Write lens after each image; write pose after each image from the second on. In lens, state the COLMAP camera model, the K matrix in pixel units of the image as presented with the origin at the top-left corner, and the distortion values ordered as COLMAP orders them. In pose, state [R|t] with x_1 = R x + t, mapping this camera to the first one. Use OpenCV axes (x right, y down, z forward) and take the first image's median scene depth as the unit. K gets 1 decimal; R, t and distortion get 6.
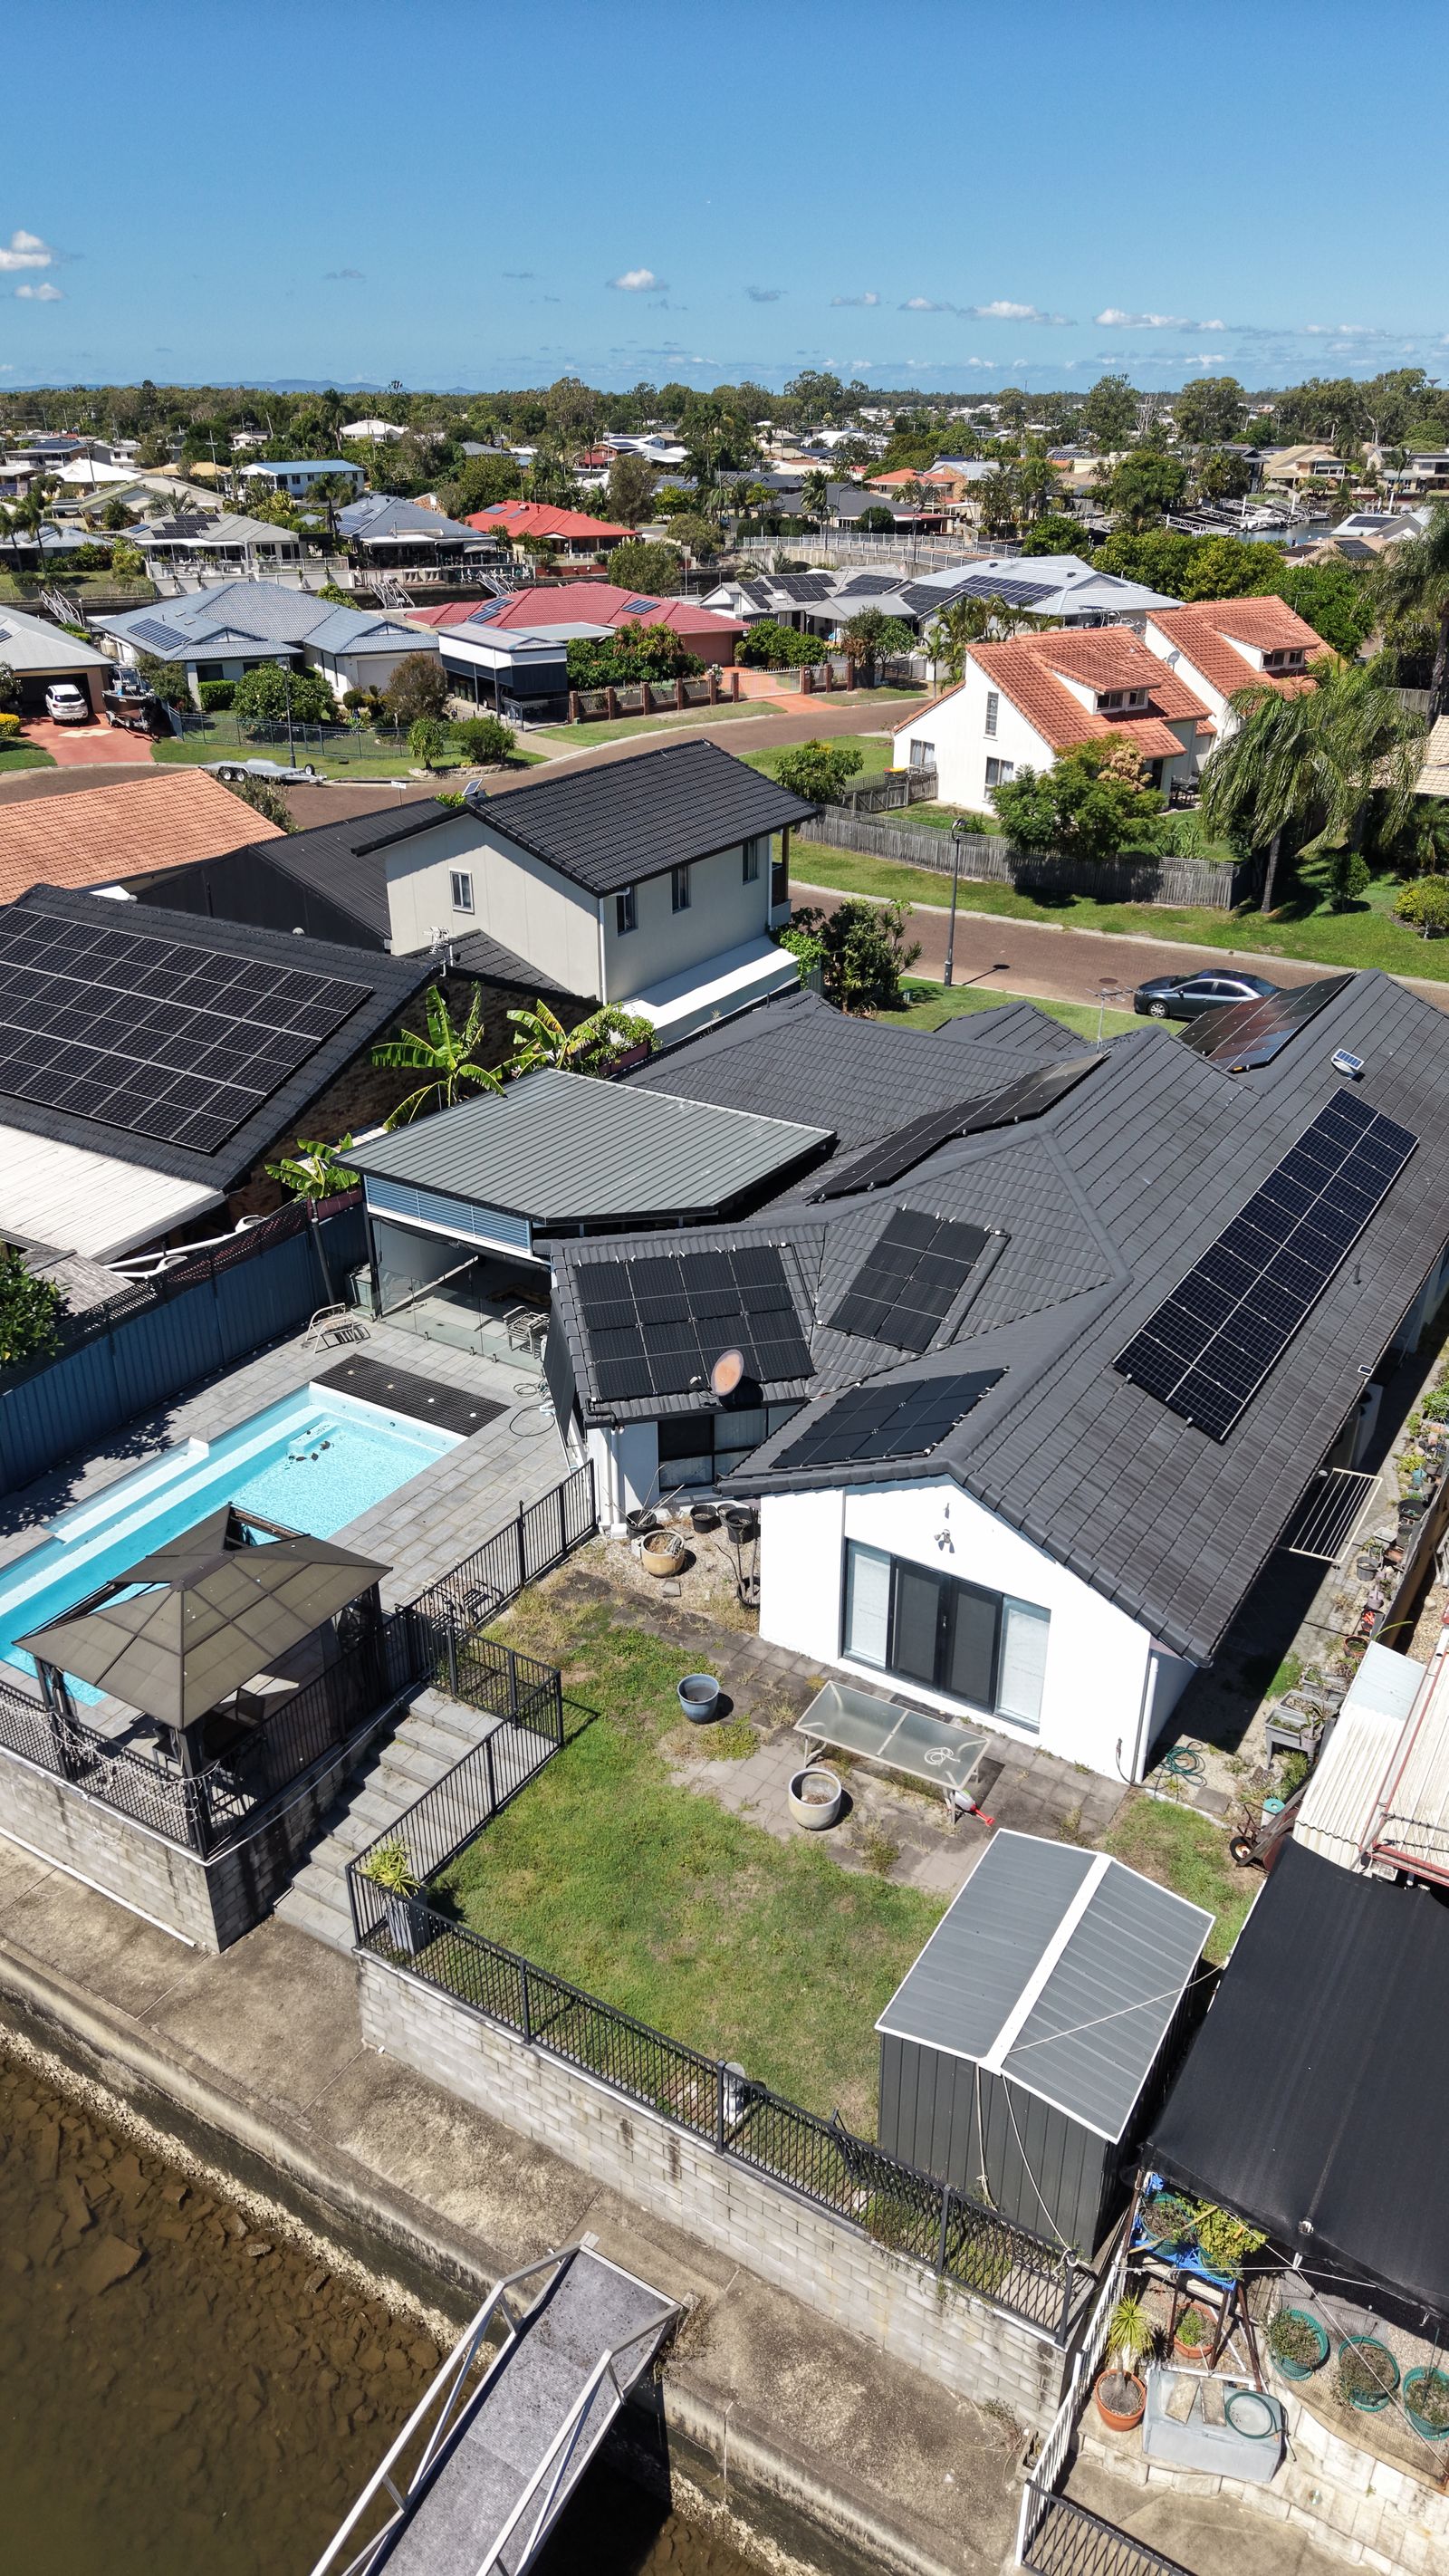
lens RADIAL K [[1717.6, 0, 724.2], [0, 1717.6, 1272.1], [0, 0, 1]] dist [0.041542, -0.047501]
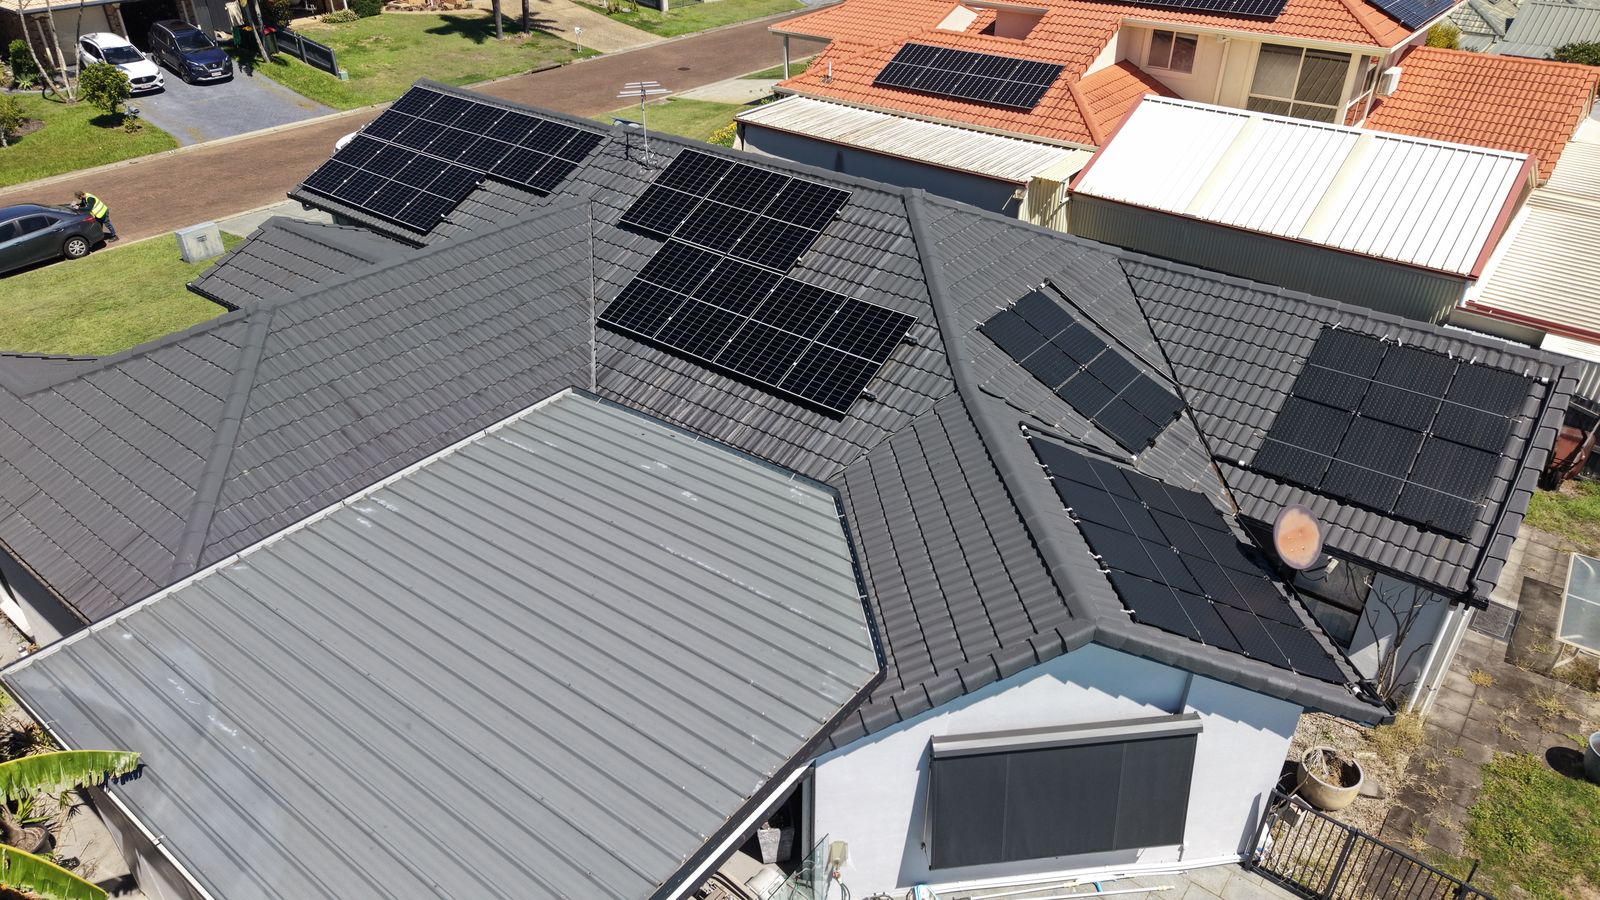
lens RADIAL K [[1066.9, 0, 799.3], [0, 1066.9, 443.0], [0, 0, 1]] dist [0.041542, -0.047501]
pose [[0.114300, -0.521396, 0.845625, -0.390572], [0.447248, 0.787071, 0.424840, -0.264677], [-0.887076, 0.329645, 0.323156, 0.993803]]
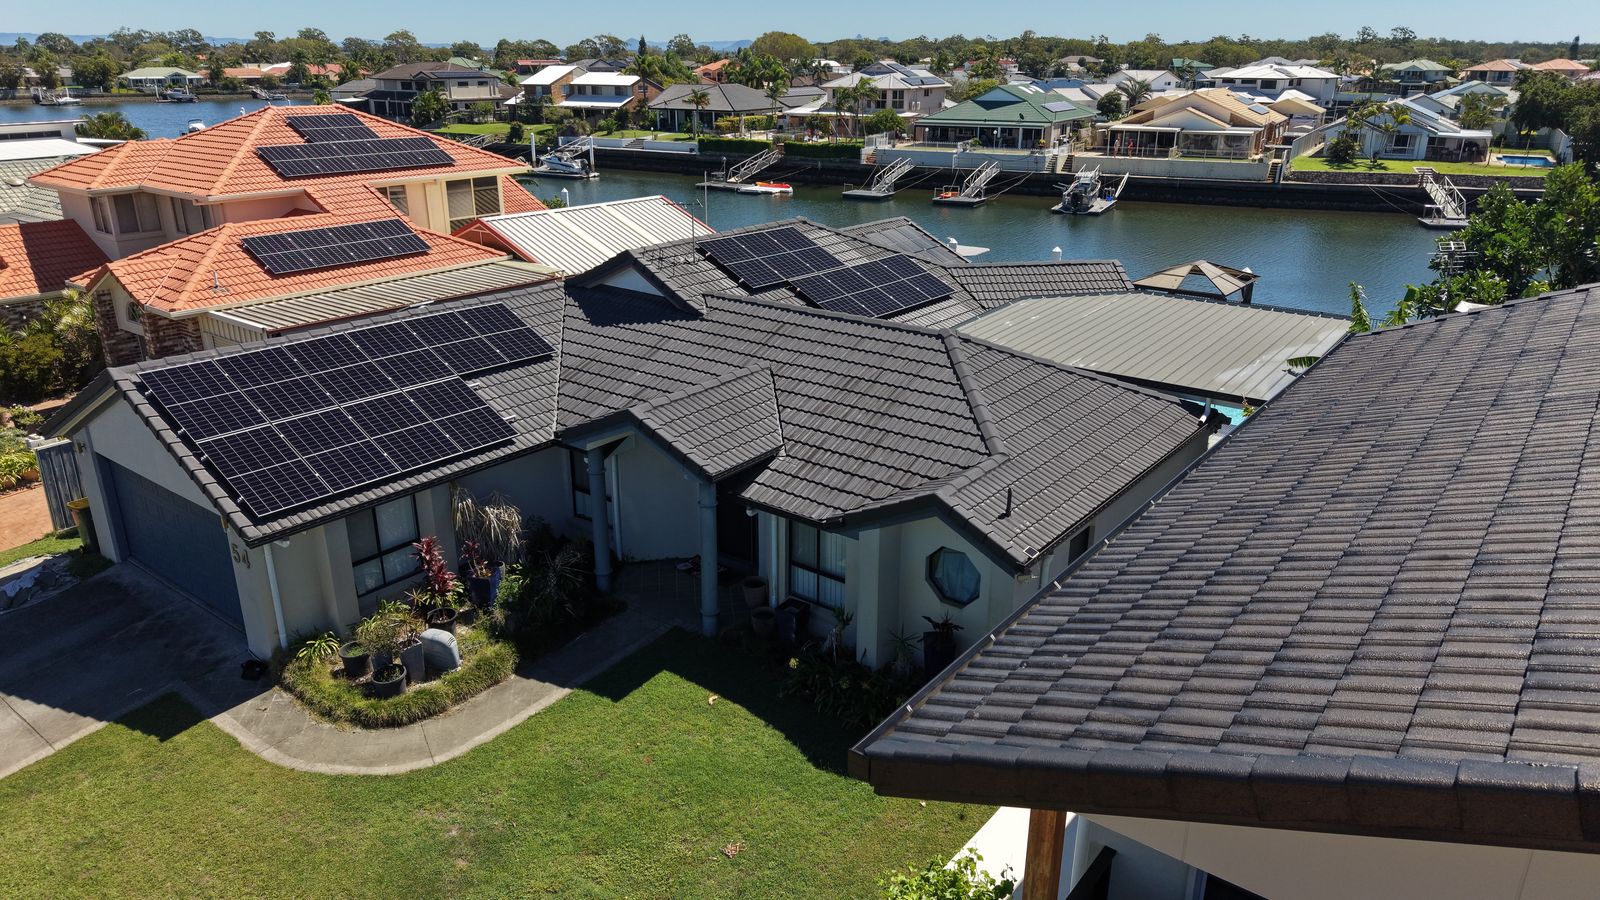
lens RADIAL K [[1066.9, 0, 795.8], [0, 1066.9, 445.6], [0, 0, 1]] dist [0.041542, -0.047501]
pose [[-0.993918, -0.046609, 0.099774, 0.093924], [0.040906, 0.684935, 0.727455, -0.694576], [-0.102245, 0.727112, -0.678862, 1.949886]]
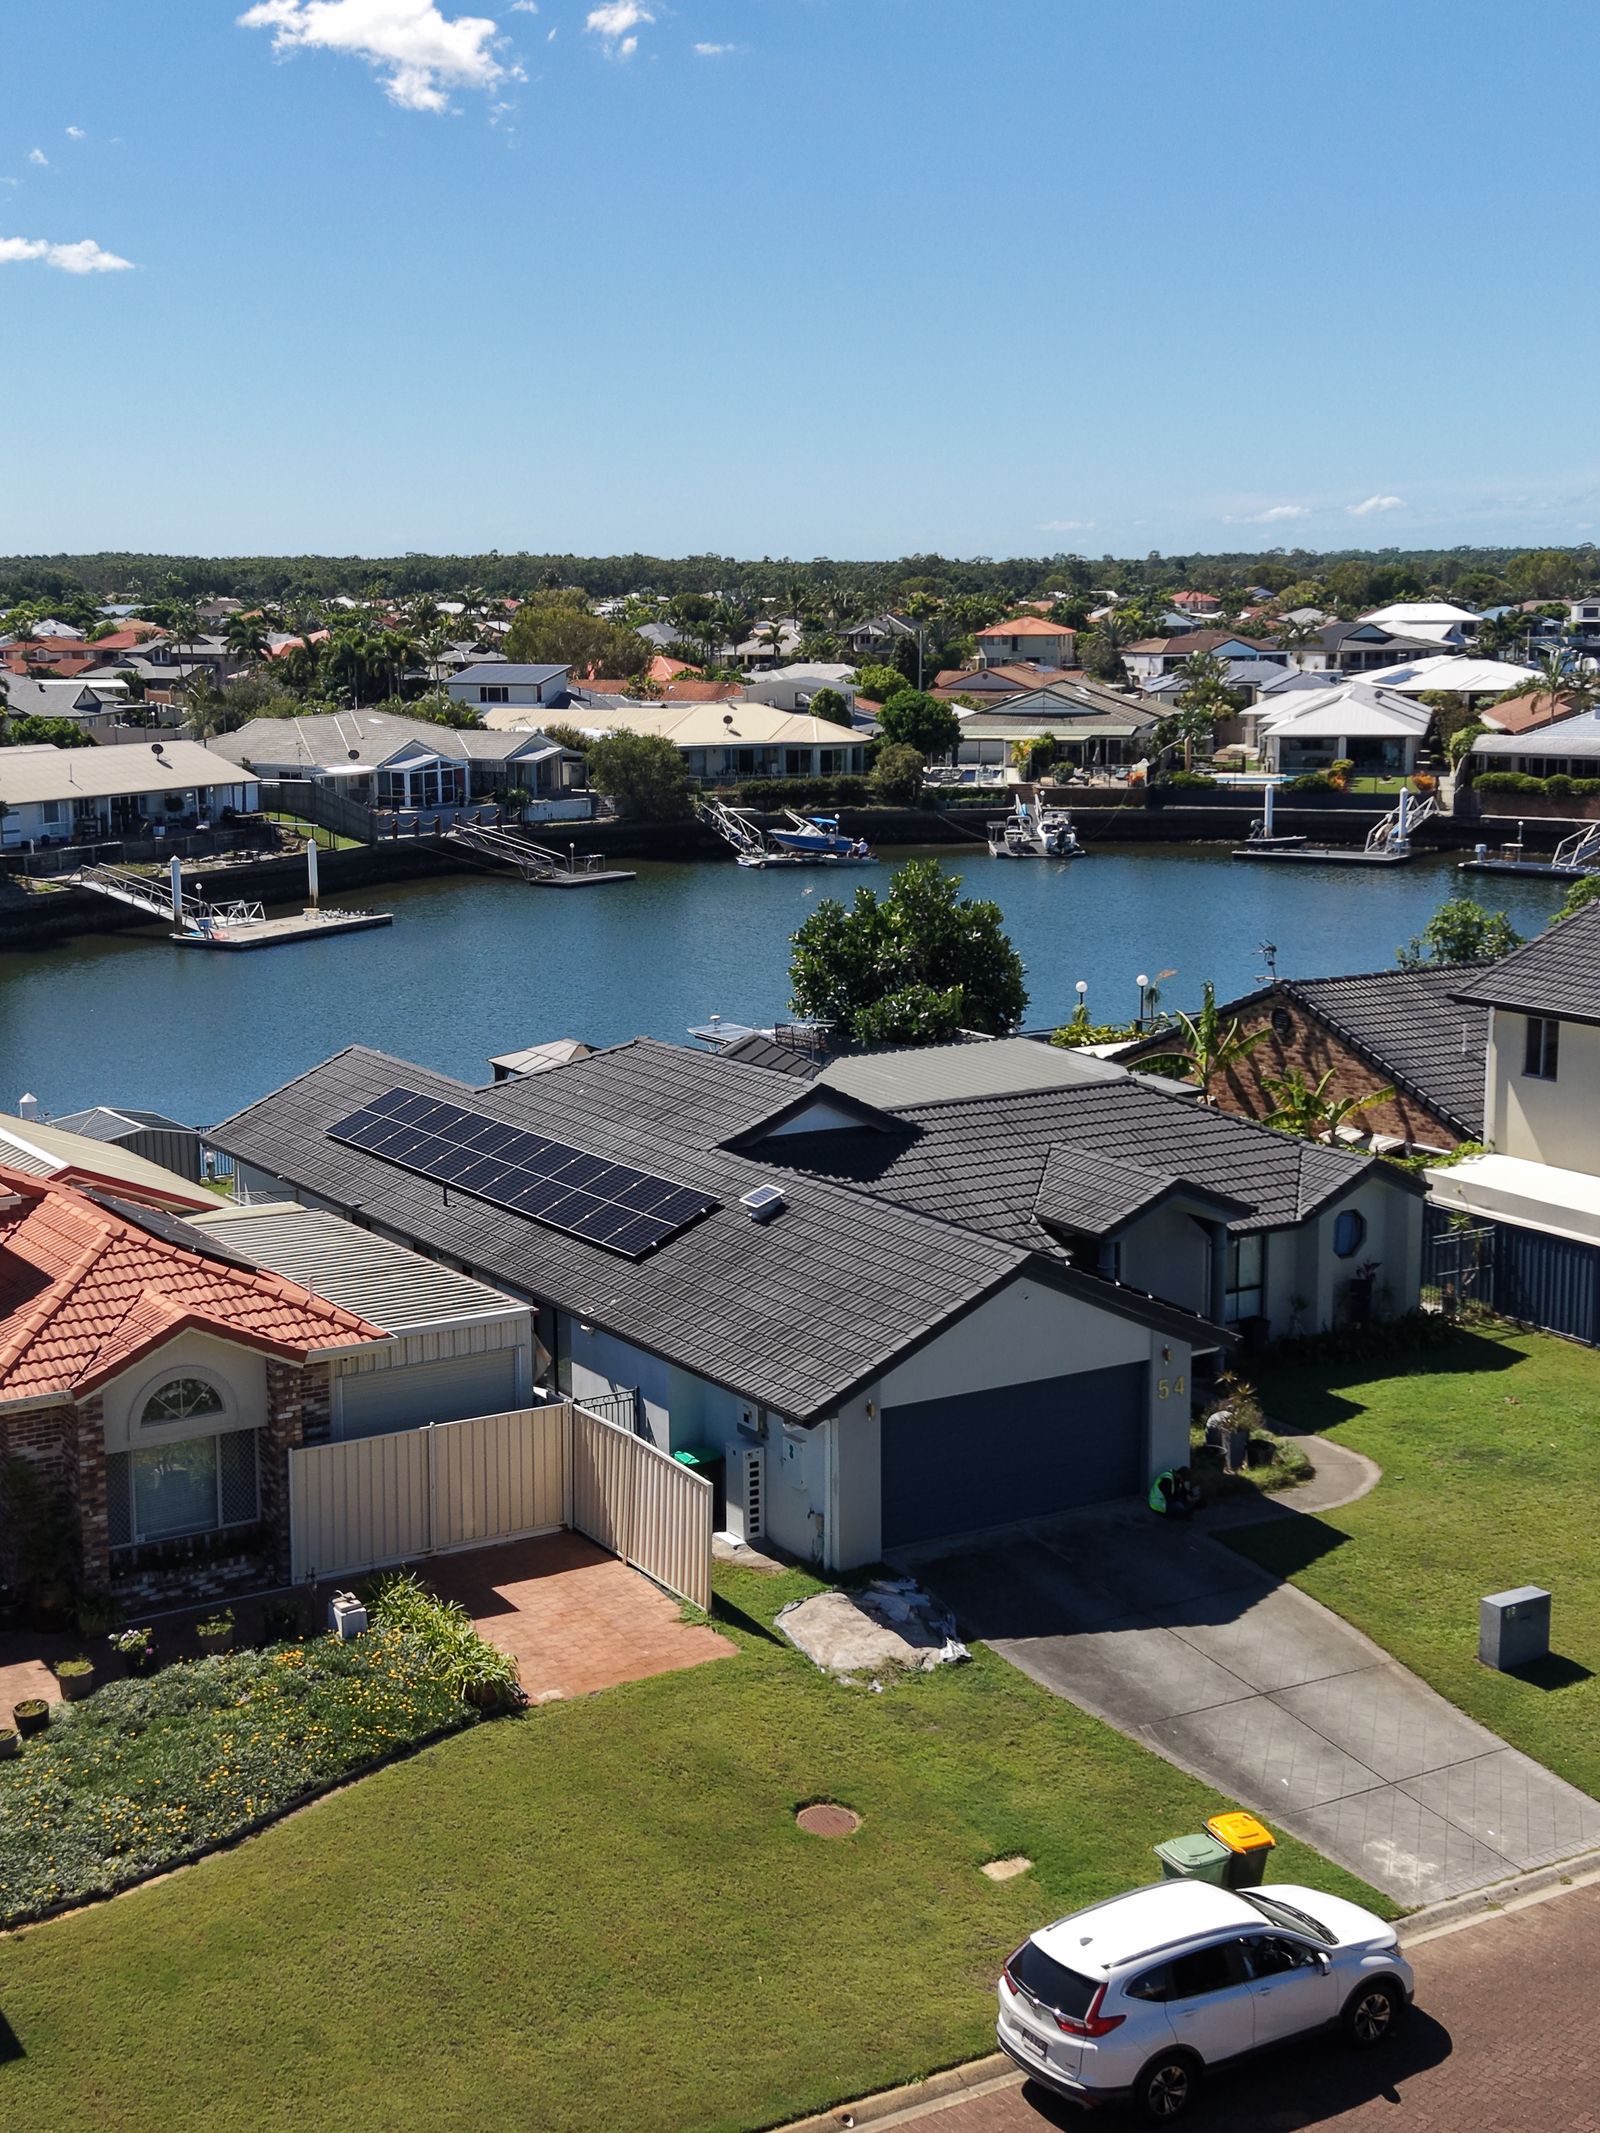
lens RADIAL K [[2822.3, 0, 792.5], [0, 2822.3, 1053.8], [0, 0, 1]] dist [0.097876, 0.000000]
pose [[-0.455097, 0.144483, -0.878642, 1.999645], [-0.396415, 0.850696, 0.345212, -0.851948], [0.797334, 0.505412, -0.329874, 1.872224]]
